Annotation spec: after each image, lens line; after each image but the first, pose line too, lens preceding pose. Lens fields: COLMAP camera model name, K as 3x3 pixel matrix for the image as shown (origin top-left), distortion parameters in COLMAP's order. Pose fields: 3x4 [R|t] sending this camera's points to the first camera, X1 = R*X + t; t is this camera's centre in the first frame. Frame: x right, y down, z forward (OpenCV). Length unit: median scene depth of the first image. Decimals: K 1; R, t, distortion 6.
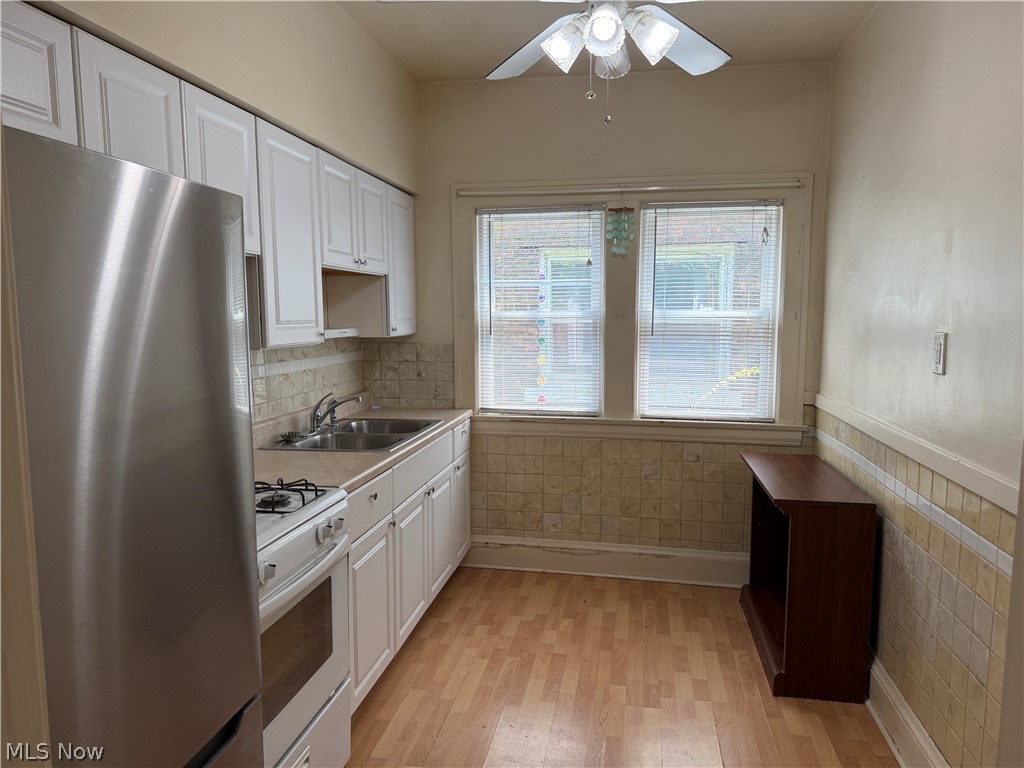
lens RADIAL K [[719.7, 0, 508.3], [0, 719.7, 384.3], [0, 0, 1]] dist [0.079917, -0.103959]
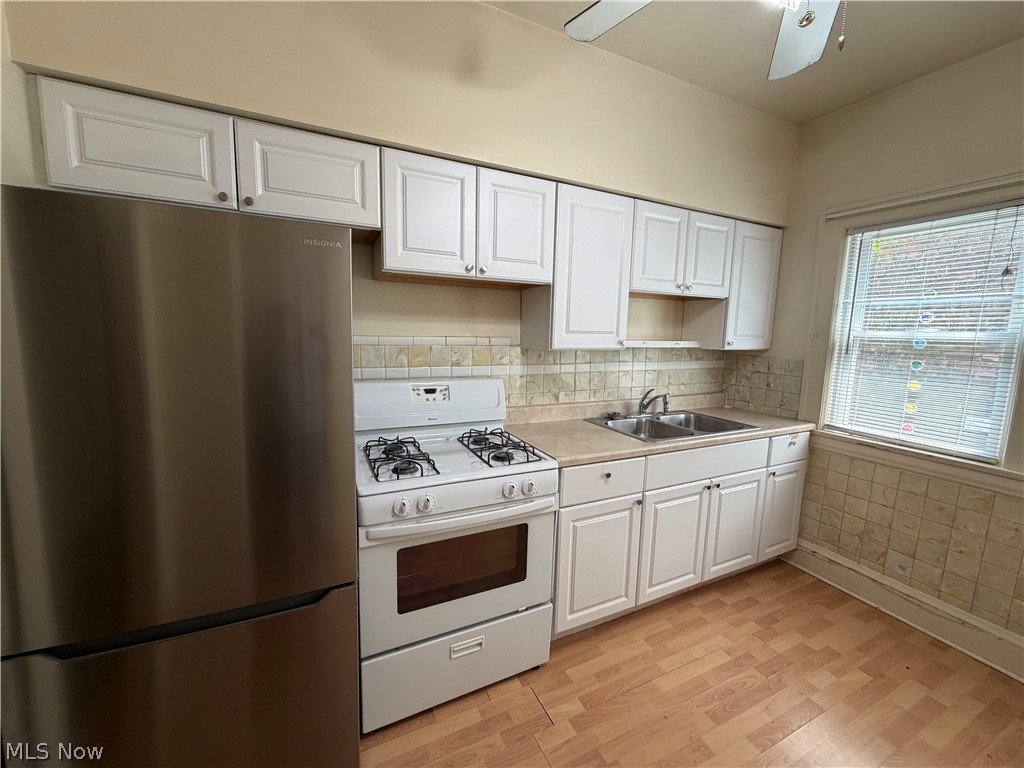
lens RADIAL K [[409.2, 0, 508.9], [0, 409.2, 382.6], [0, 0, 1]] dist [-0.000921, -0.000059]
pose [[0.580647, 0.124068, -0.804647, 0.171890], [-0.106903, 0.991382, 0.075717, -0.023784], [0.807106, 0.042054, 0.588906, 0.299265]]
